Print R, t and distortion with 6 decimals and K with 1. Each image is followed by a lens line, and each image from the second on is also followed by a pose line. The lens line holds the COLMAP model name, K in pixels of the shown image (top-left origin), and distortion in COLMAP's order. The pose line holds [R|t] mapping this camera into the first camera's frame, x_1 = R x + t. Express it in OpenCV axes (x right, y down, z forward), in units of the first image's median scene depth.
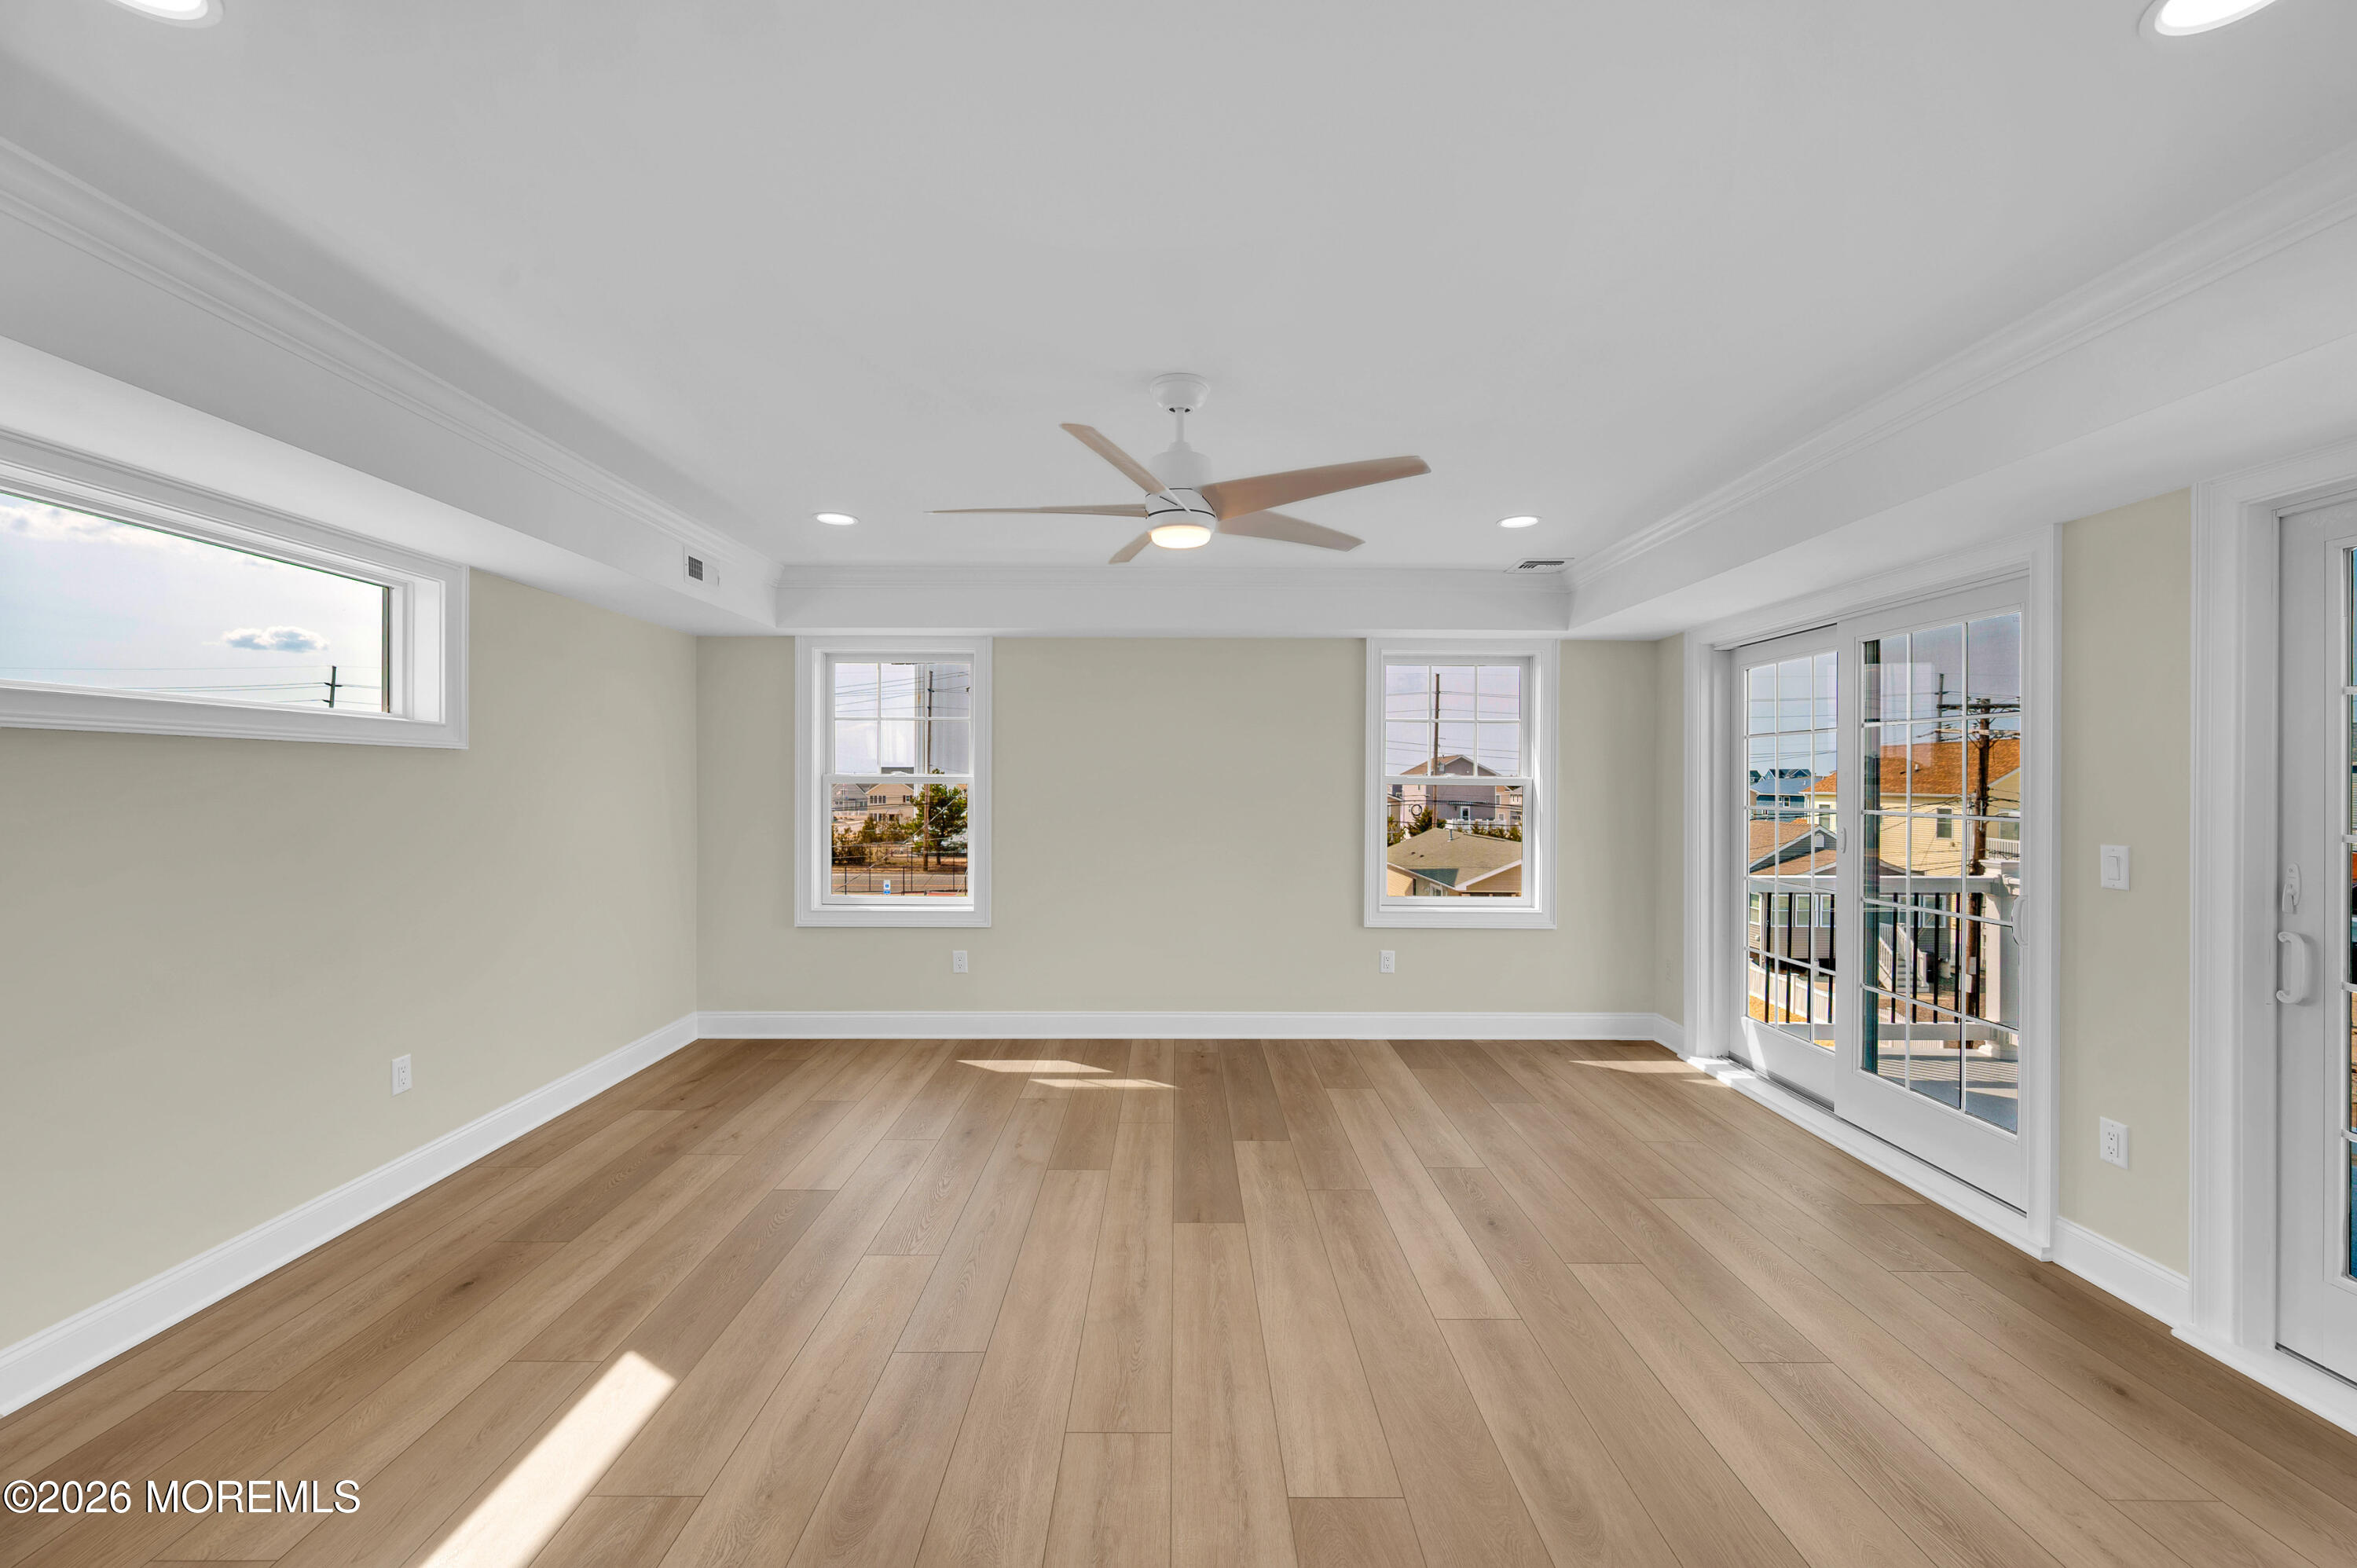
lens RADIAL K [[929.4, 0, 1185.7], [0, 929.4, 778.5], [0, 0, 1]] dist [-0.001780, 0.000029]
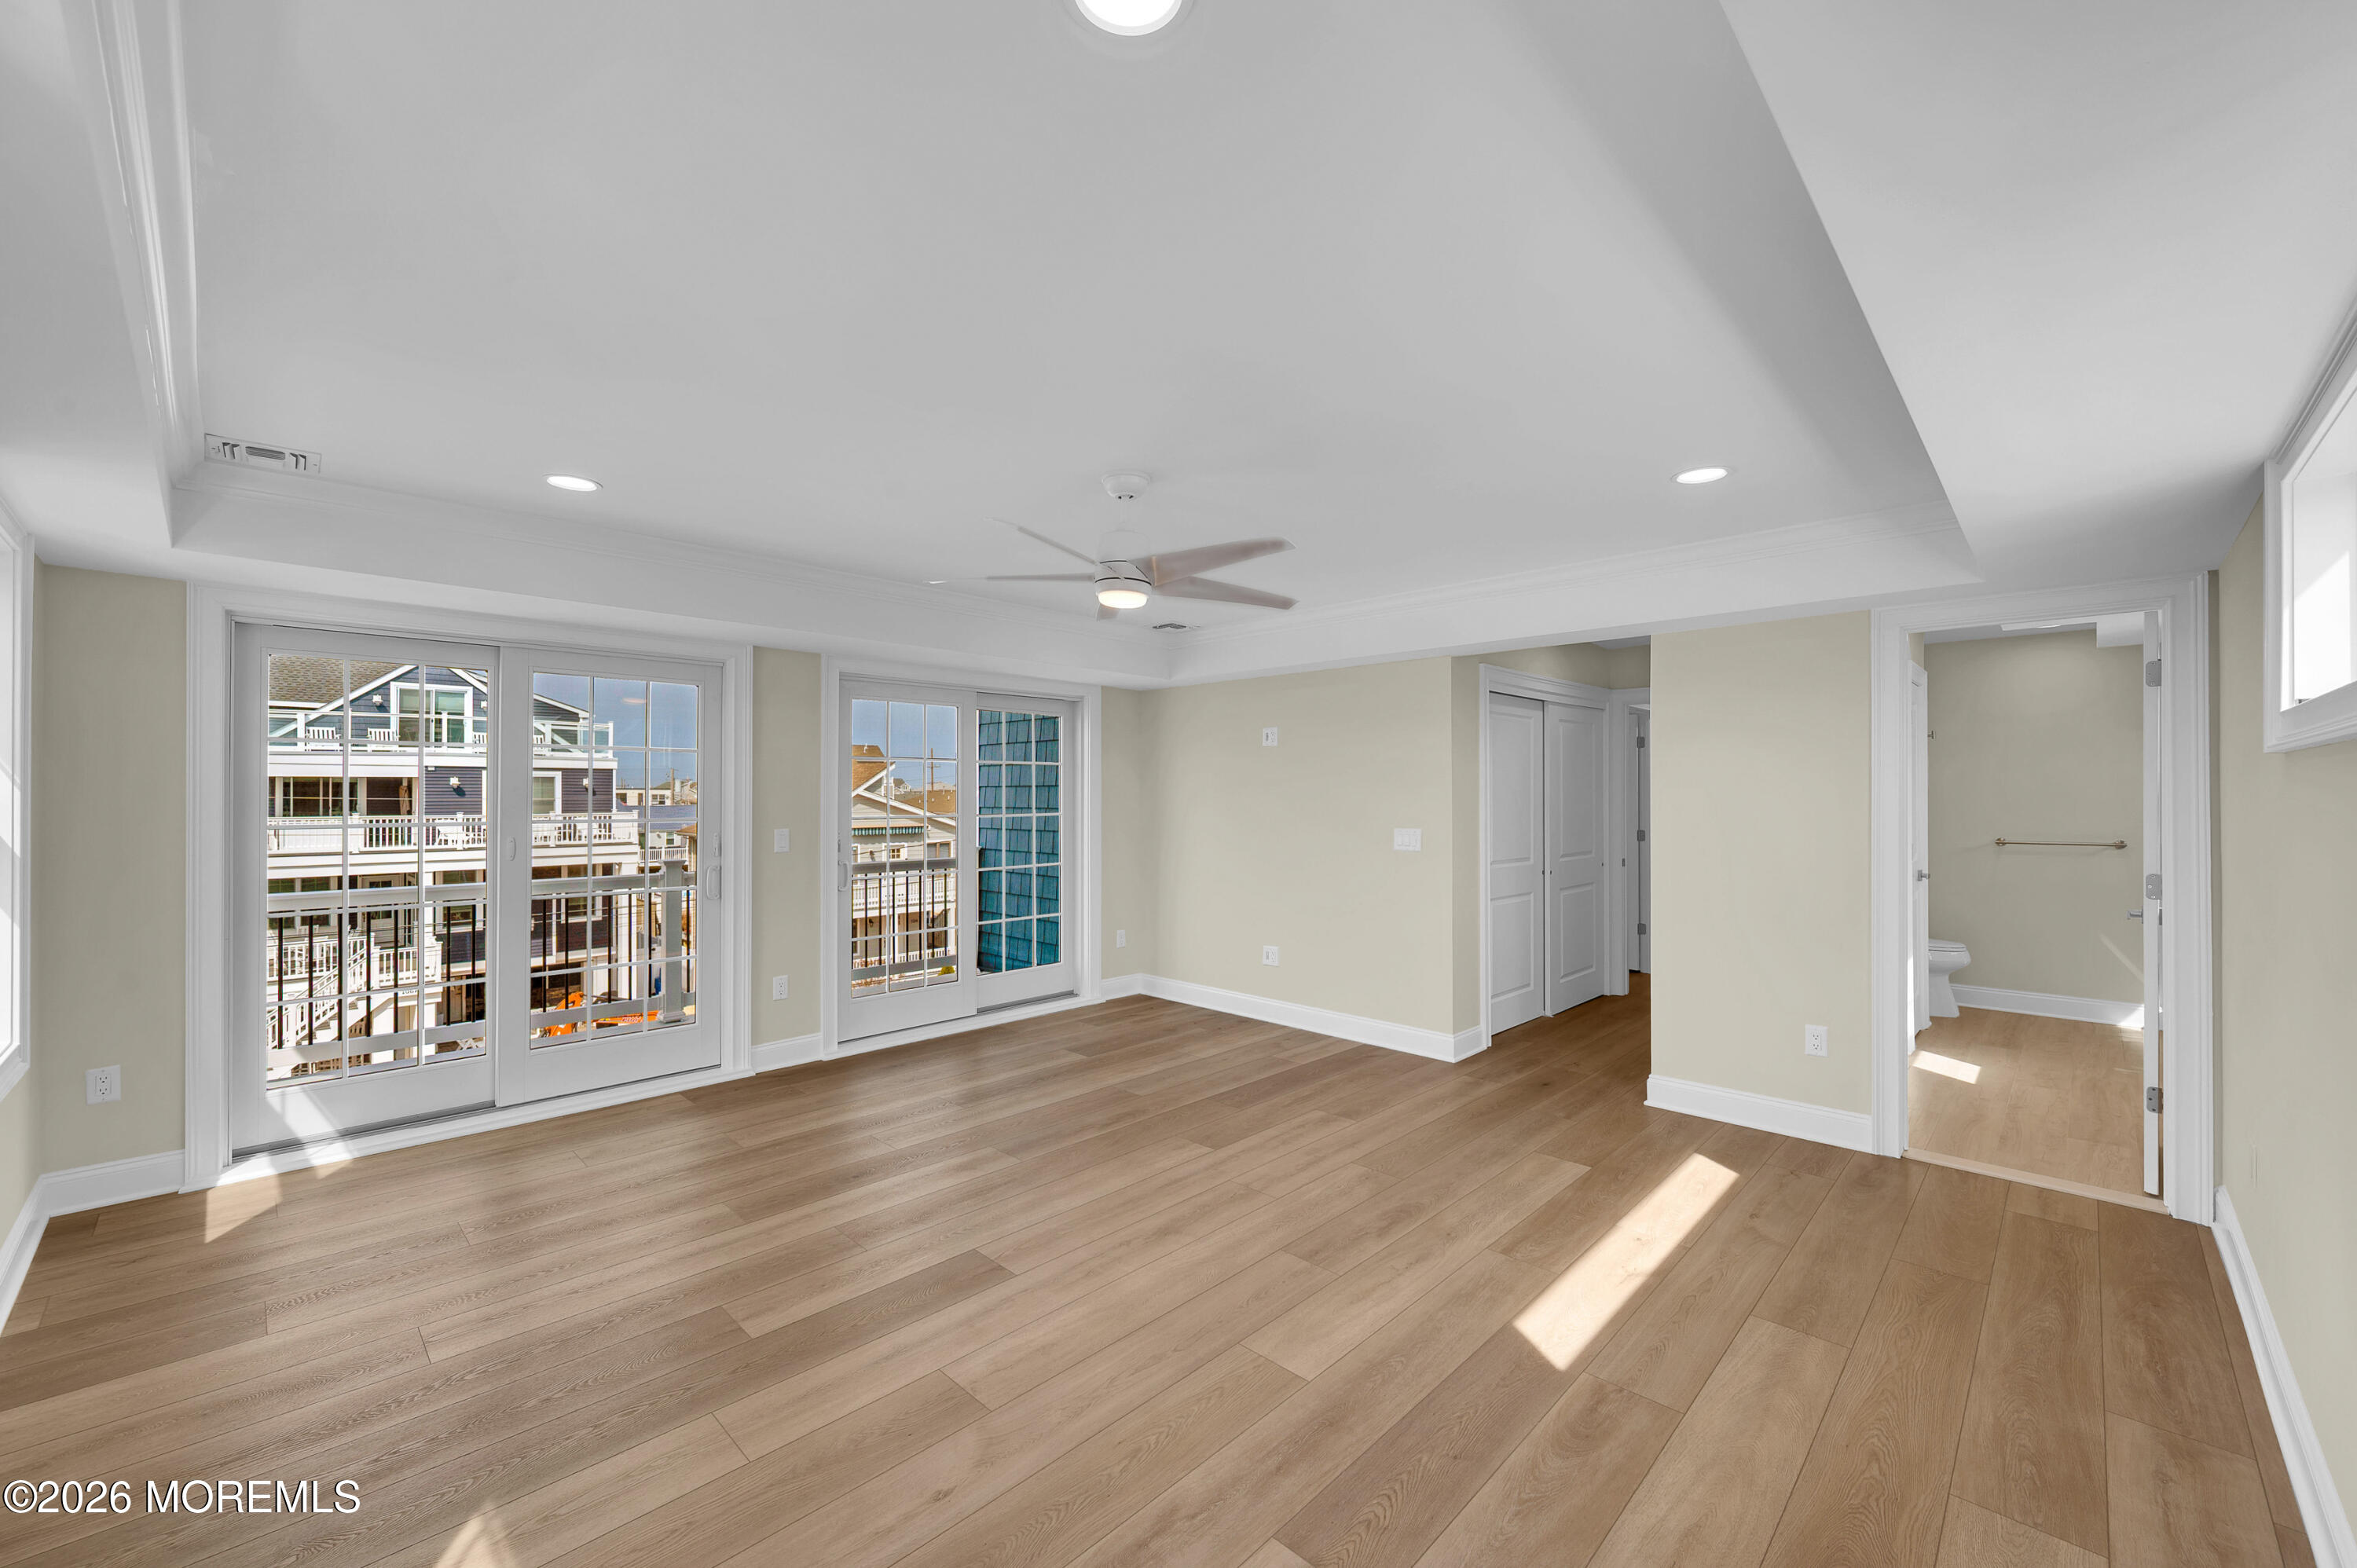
lens RADIAL K [[929.4, 0, 1176.4], [0, 929.4, 792.8], [0, 0, 1]] dist [-0.001780, 0.000029]
pose [[-0.707801, -0.002415, 0.706408, -0.941960], [-0.003703, 0.999993, -0.000291, -0.005894], [-0.706402, -0.002822, -0.707805, 1.864615]]
